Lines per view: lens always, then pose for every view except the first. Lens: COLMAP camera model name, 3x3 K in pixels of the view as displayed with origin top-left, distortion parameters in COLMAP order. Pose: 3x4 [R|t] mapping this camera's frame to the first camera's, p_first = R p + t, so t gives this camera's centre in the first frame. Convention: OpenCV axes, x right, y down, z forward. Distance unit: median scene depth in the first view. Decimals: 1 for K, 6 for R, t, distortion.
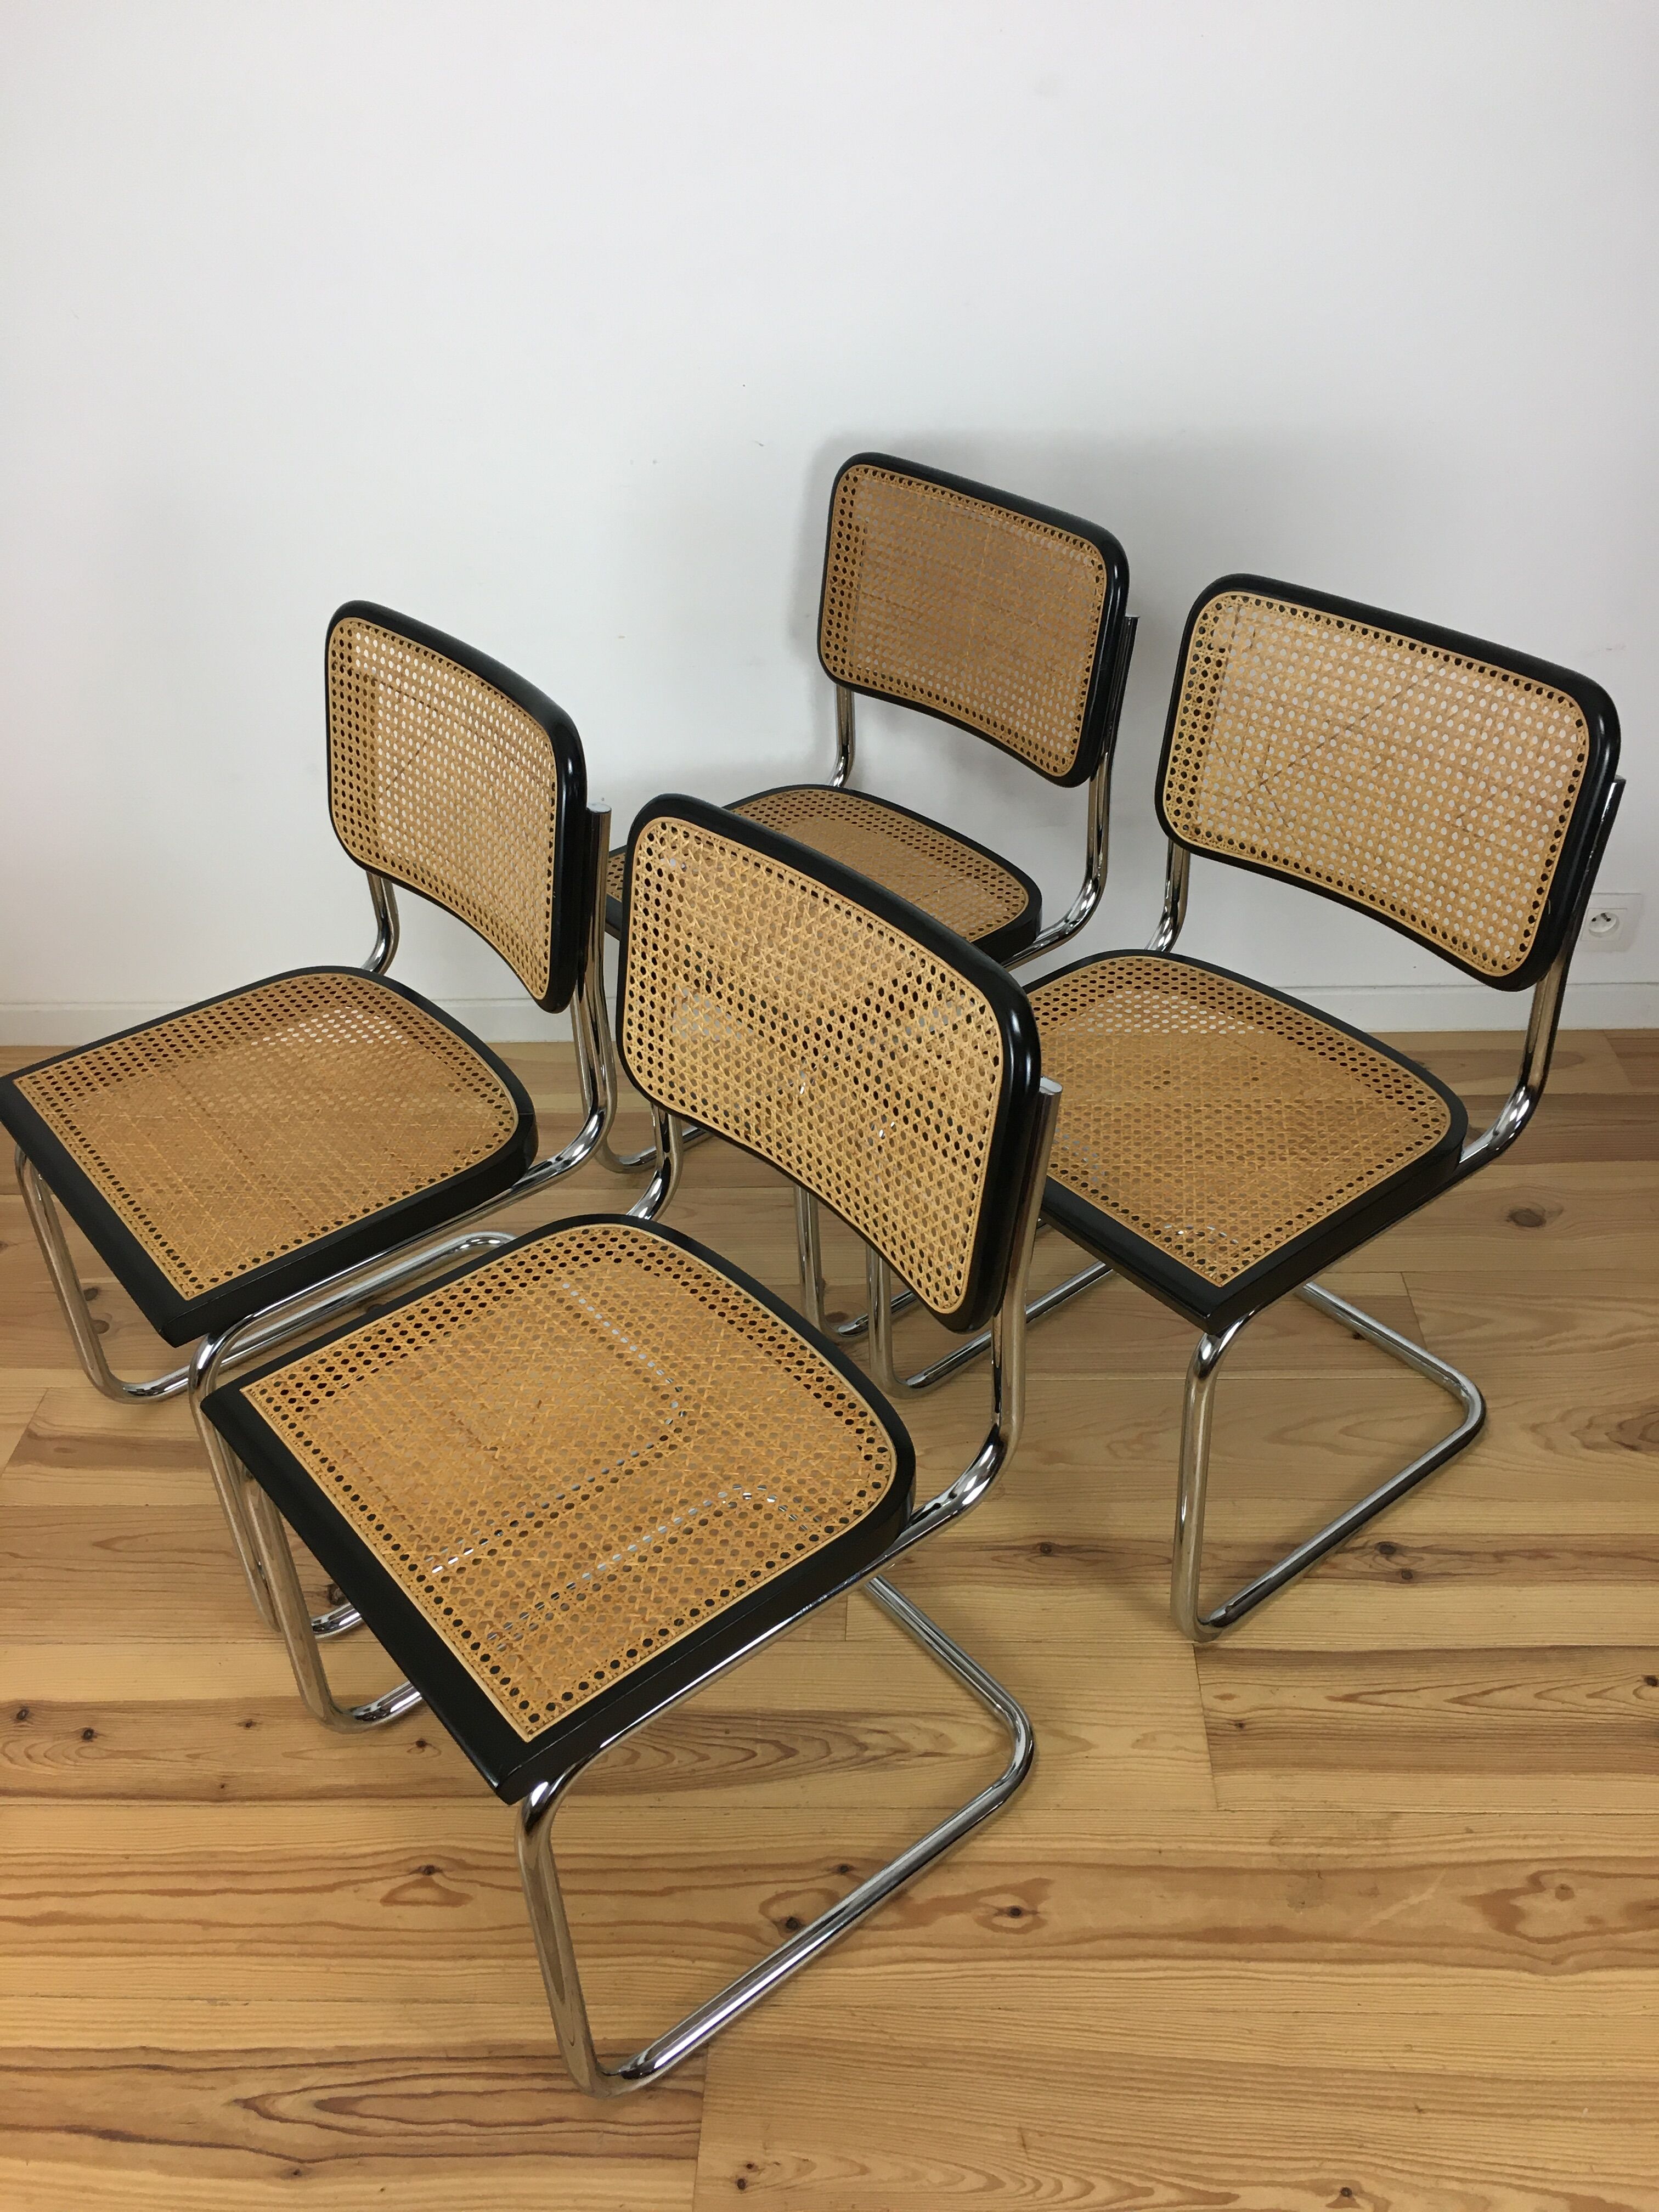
lens RADIAL K [[1915.8, 0, 808.0], [0, 1915.8, 1104.0], [0, 0, 1]] dist [0.075452, -0.123142]
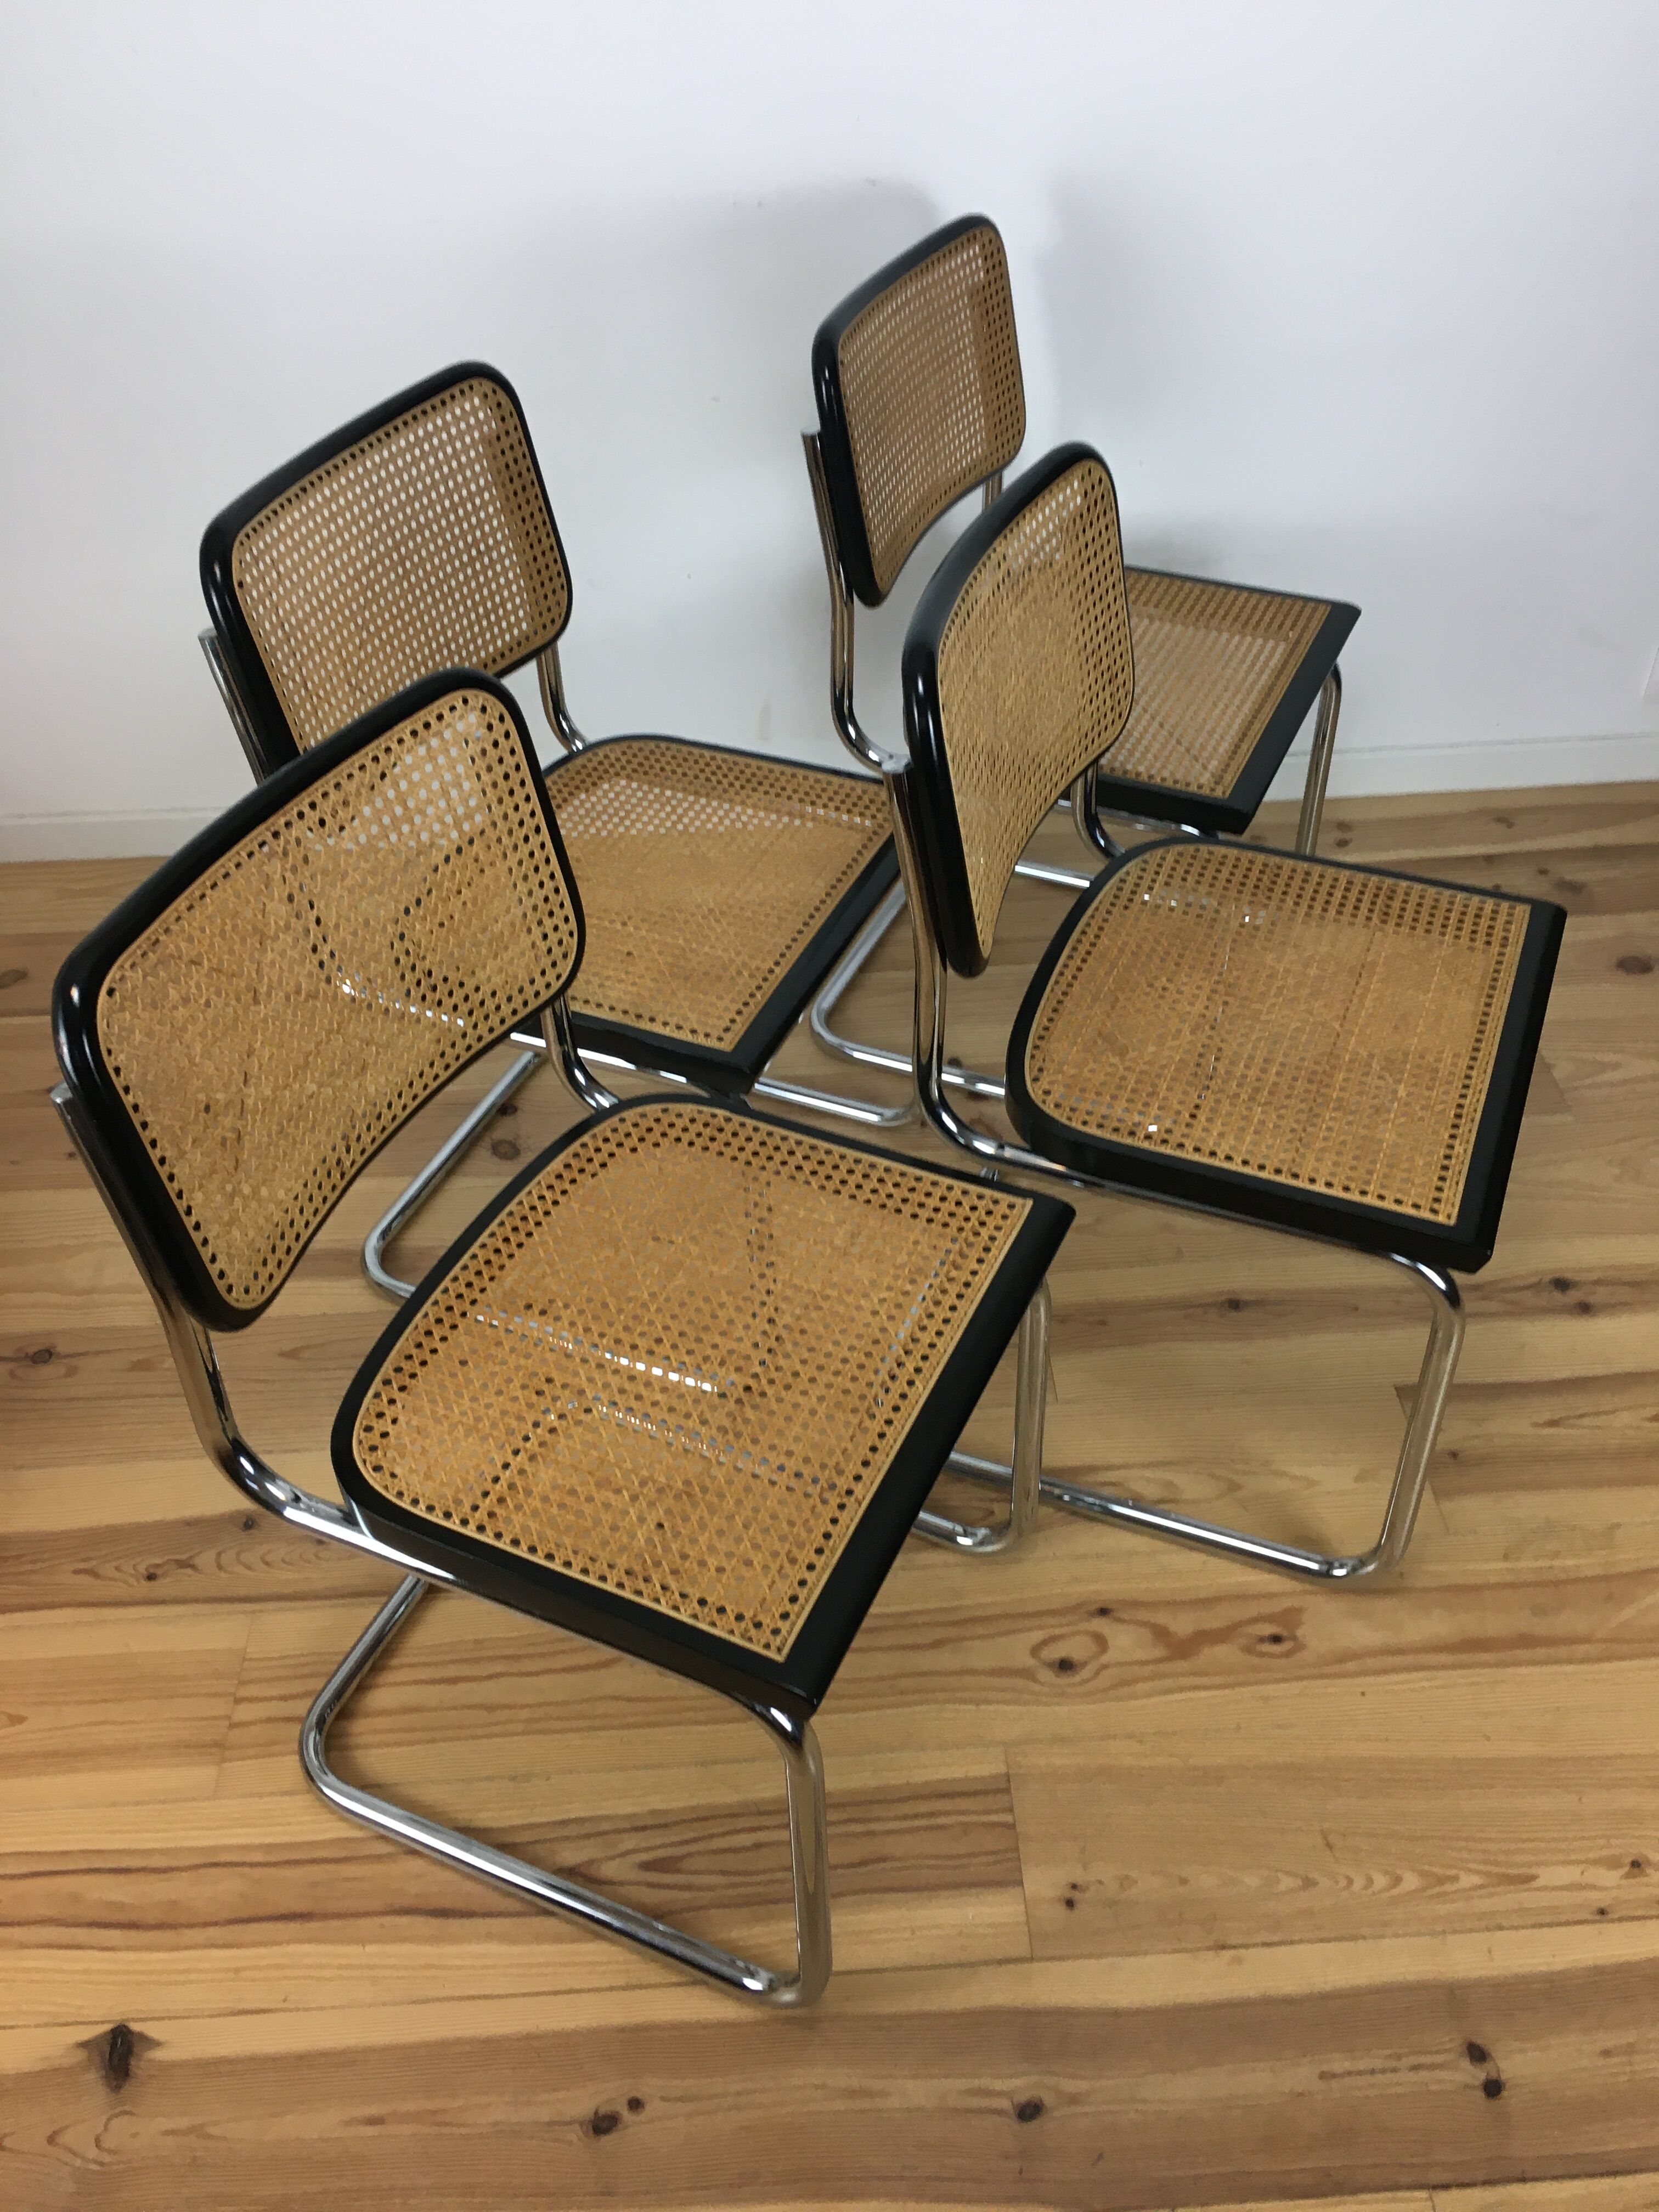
lens RADIAL K [[1915.8, 0, 831.3], [0, 1915.8, 1106.9], [0, 0, 1]] dist [0.075452, -0.123142]
pose [[0.995322, -0.049799, 0.082795, -0.208635], [0.040787, 0.993402, 0.107184, 0.009255], [-0.087586, -0.103305, 0.990786, 0.014091]]
